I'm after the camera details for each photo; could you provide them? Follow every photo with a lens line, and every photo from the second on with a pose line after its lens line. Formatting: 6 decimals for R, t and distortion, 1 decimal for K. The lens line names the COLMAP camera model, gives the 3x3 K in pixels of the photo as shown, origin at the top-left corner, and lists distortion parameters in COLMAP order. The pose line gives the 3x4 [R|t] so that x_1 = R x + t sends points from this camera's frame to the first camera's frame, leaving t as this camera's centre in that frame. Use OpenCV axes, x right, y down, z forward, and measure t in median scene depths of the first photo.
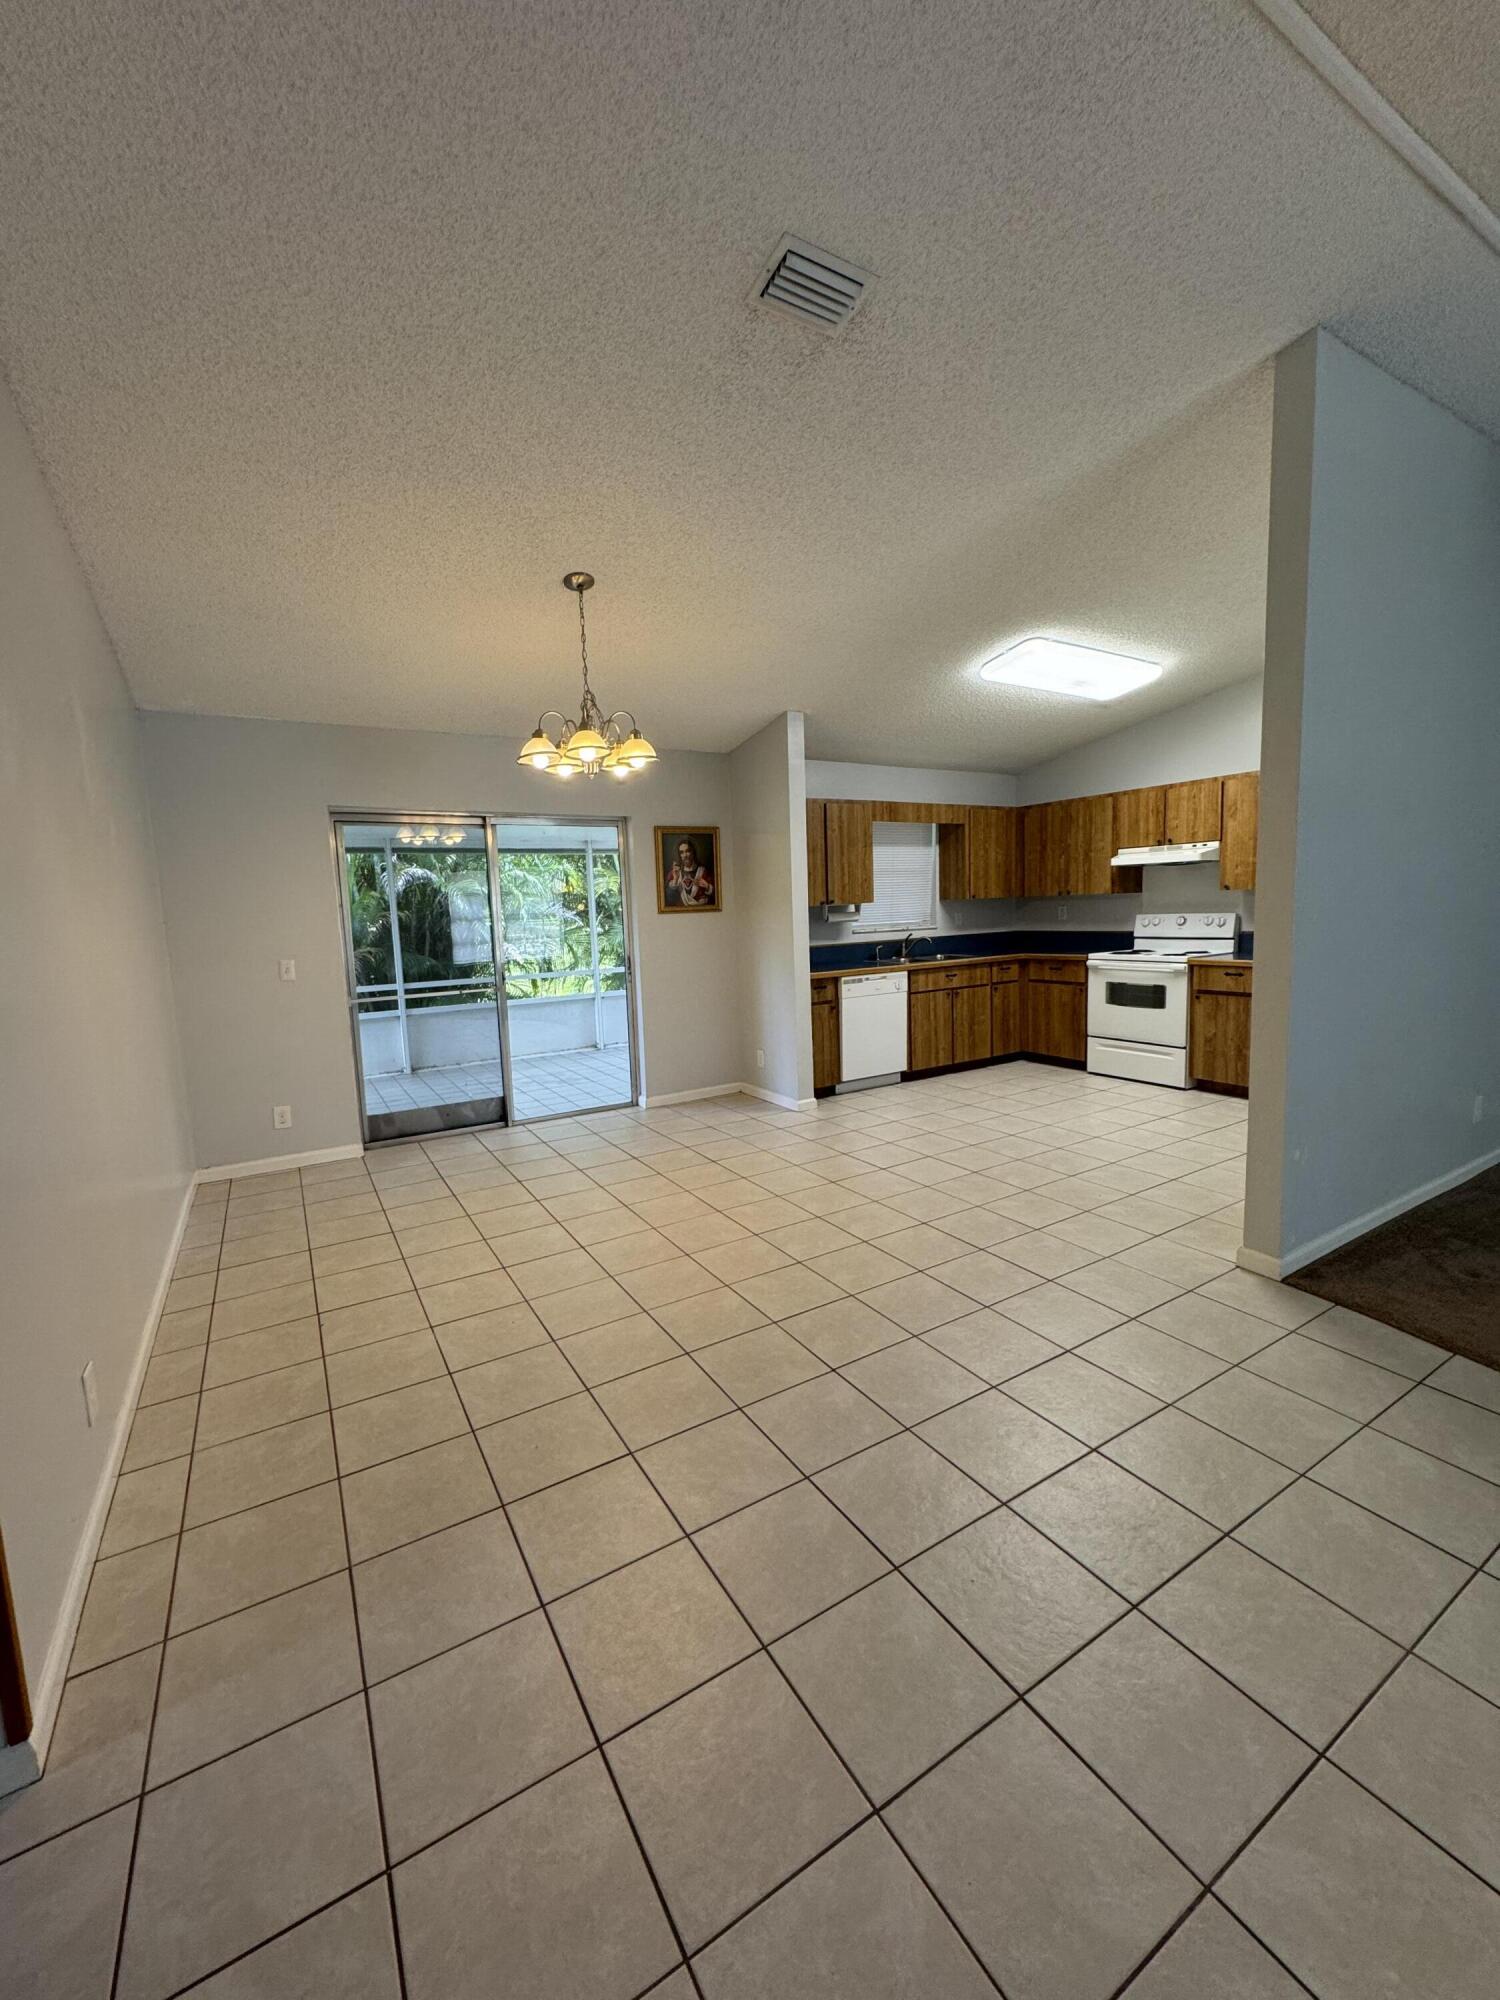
lens RADIAL K [[793.3, 0, 750.0], [0, 793.3, 1000.0], [0, 0, 1]] dist [-0.008726, 0.000308]
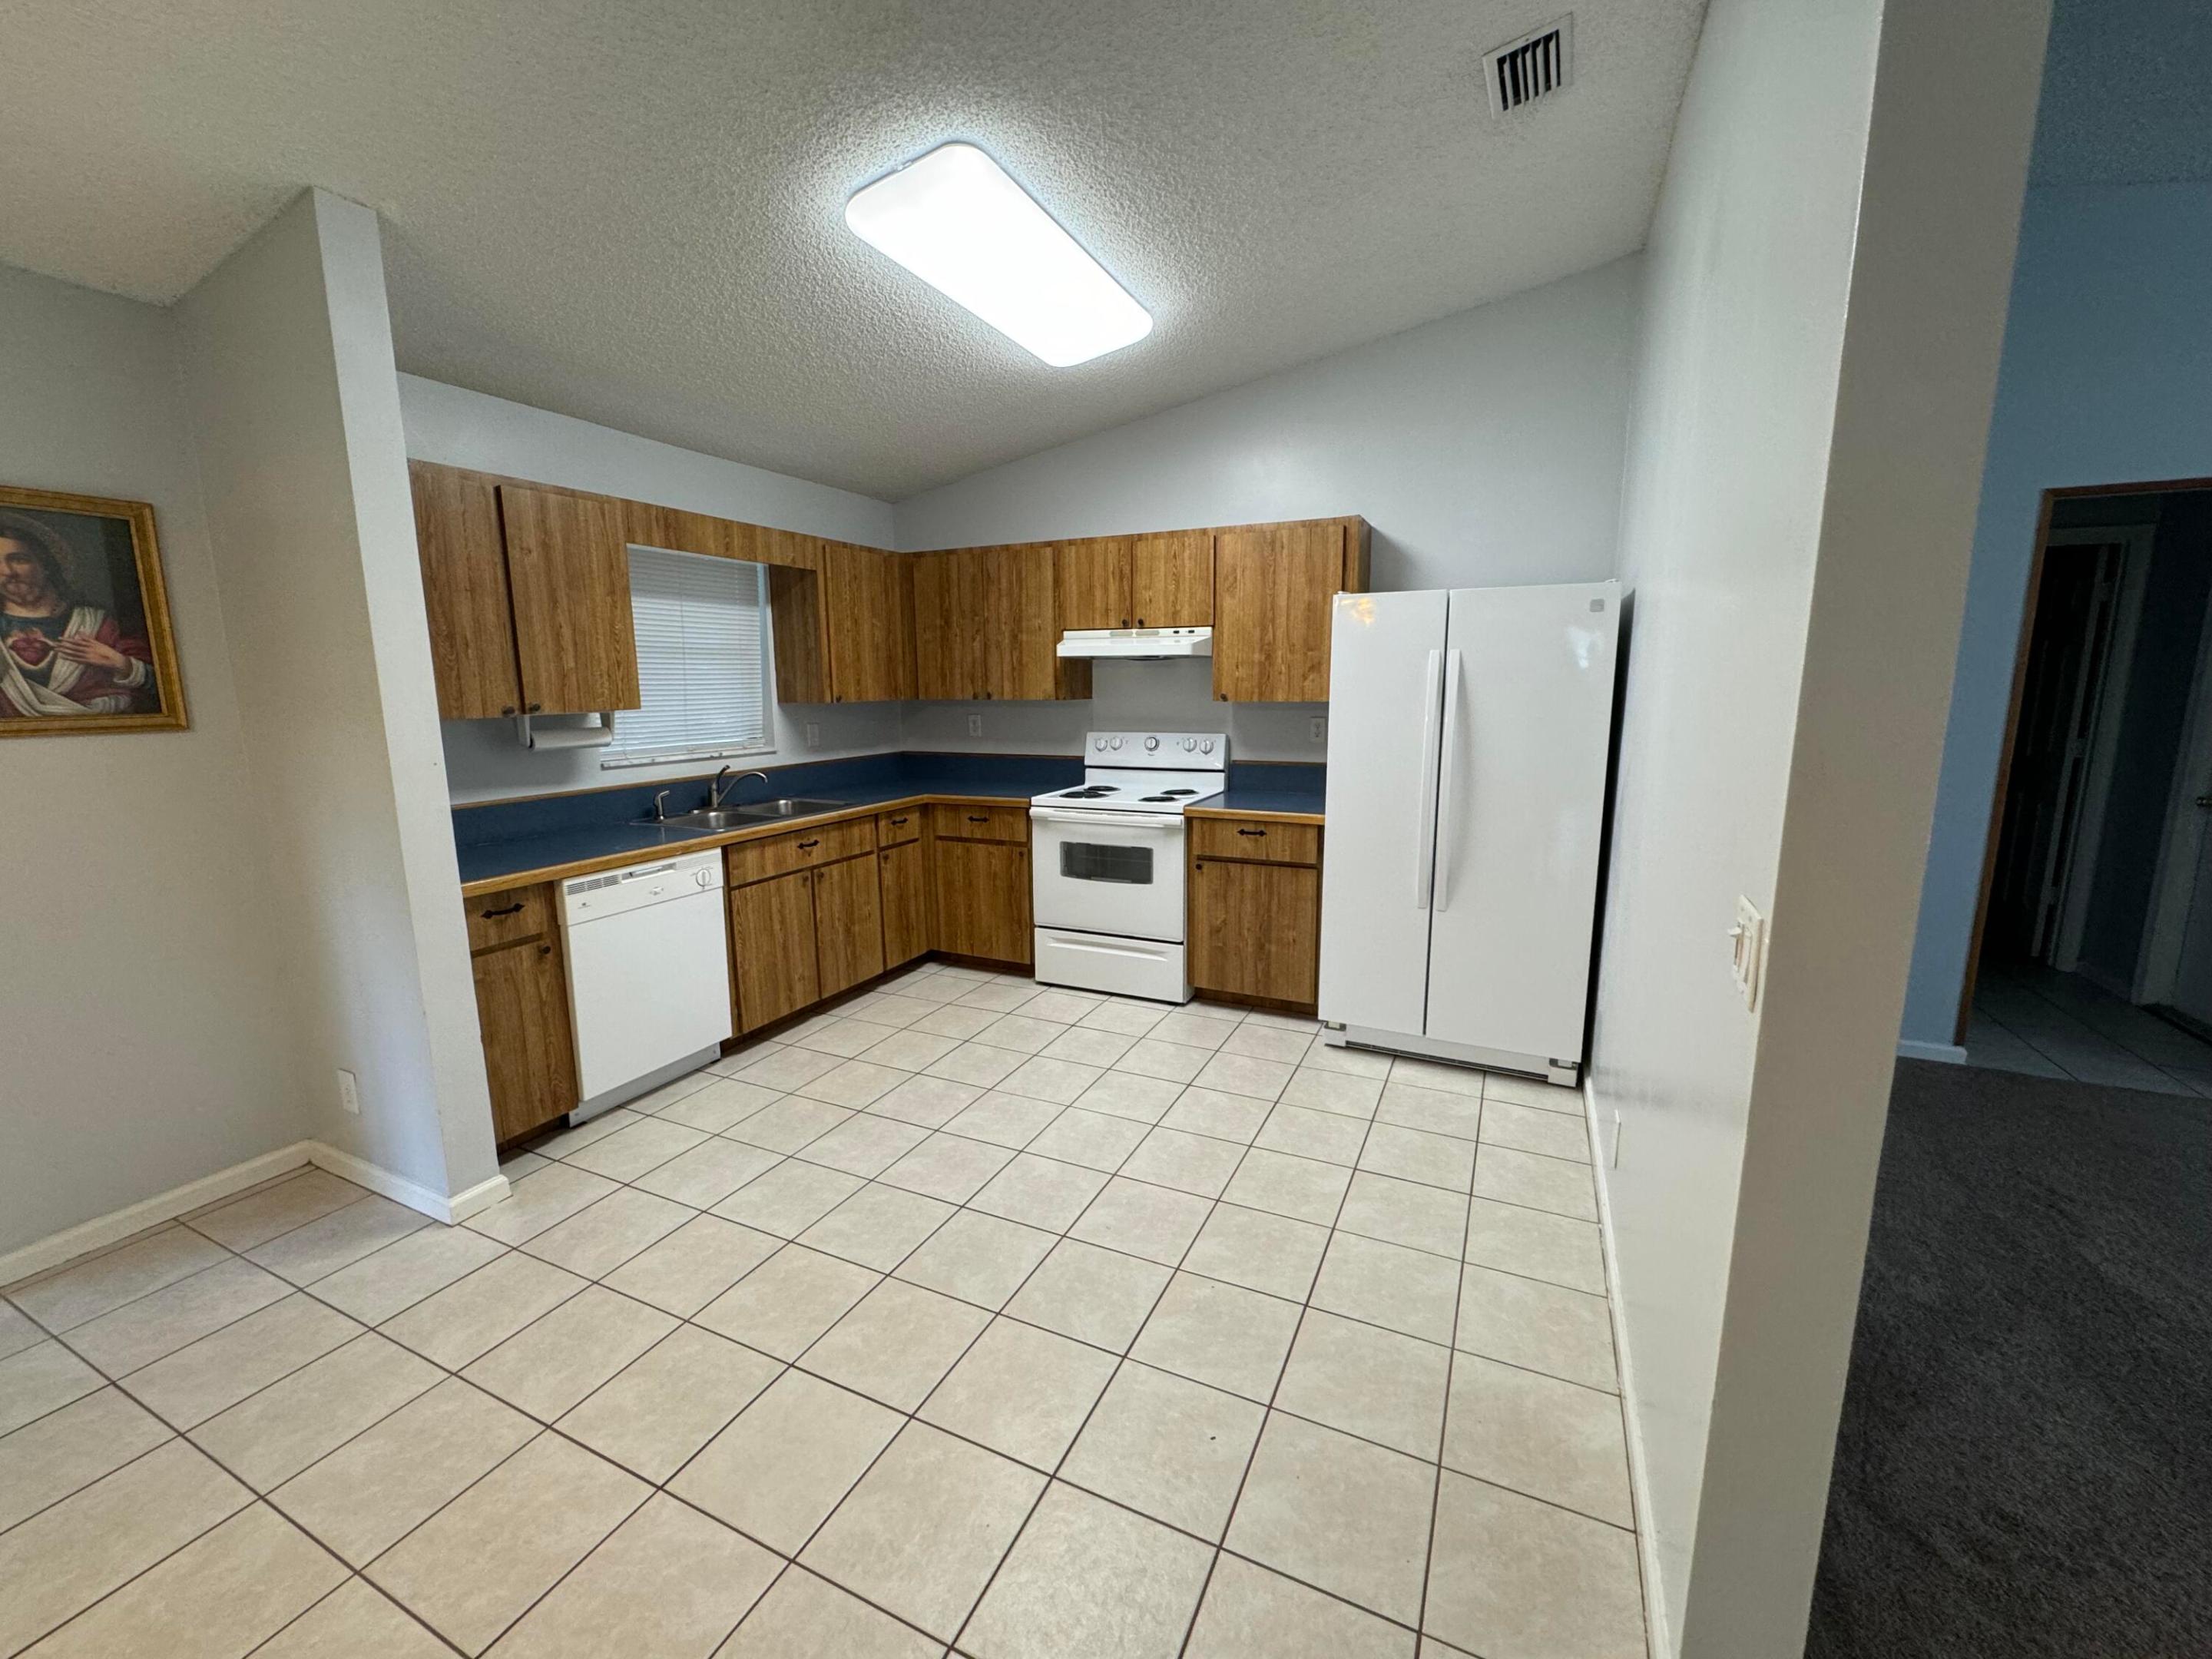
lens RADIAL K [[877.4, 0, 1106.0], [0, 877.4, 829.5], [0, 0, 1]] dist [-0.008726, 0.000308]
pose [[0.832205, -0.061372, 0.551062, 0.093867], [0.041307, 0.997956, 0.048761, -0.063987], [-0.552928, -0.017817, 0.833039, 0.390791]]
